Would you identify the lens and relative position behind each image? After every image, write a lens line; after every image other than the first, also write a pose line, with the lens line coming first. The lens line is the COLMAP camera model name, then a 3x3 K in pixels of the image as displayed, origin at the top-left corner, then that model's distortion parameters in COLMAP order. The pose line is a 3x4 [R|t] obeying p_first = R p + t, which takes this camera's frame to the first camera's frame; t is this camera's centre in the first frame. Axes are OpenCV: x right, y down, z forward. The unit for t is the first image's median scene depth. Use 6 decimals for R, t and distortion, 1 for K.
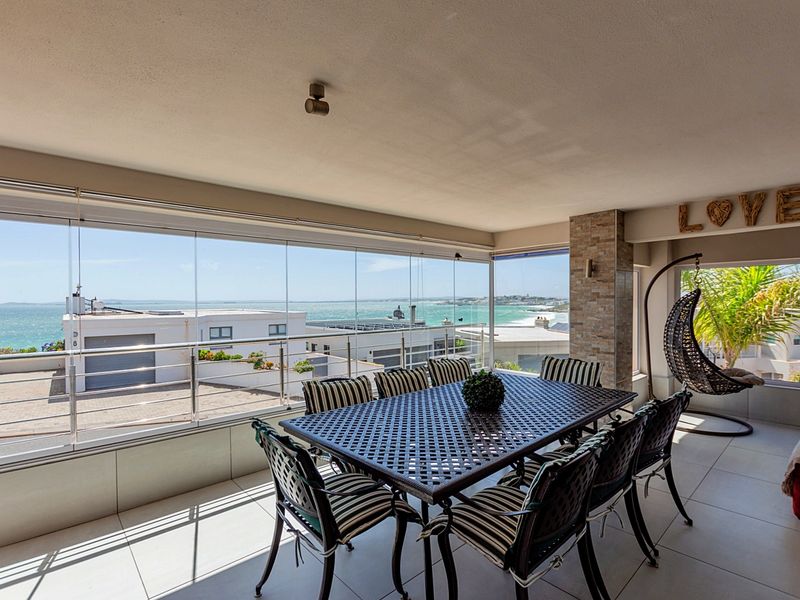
lens RADIAL K [[403.0, 0, 399.1], [0, 403.0, 306.8], [0, 0, 1]] dist [0.002728, -0.000090]
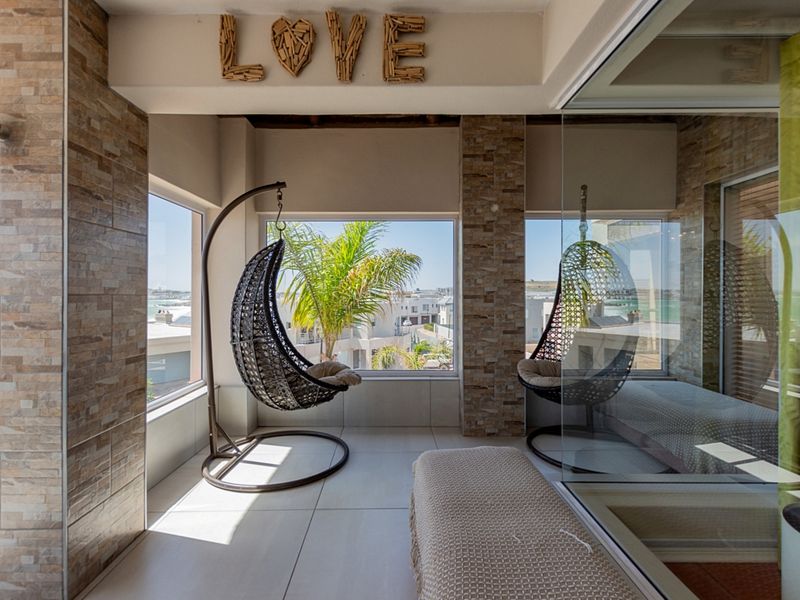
lens RADIAL K [[398.0, 0, 398.9], [0, 398.0, 290.3], [0, 0, 1]] dist [0.005235, -0.000359]
pose [[0.657244, 0.009788, 0.753614, 0.204603], [0.008957, 0.999744, -0.020796, 0.024465], [-0.753625, 0.020418, 0.656988, 0.236473]]
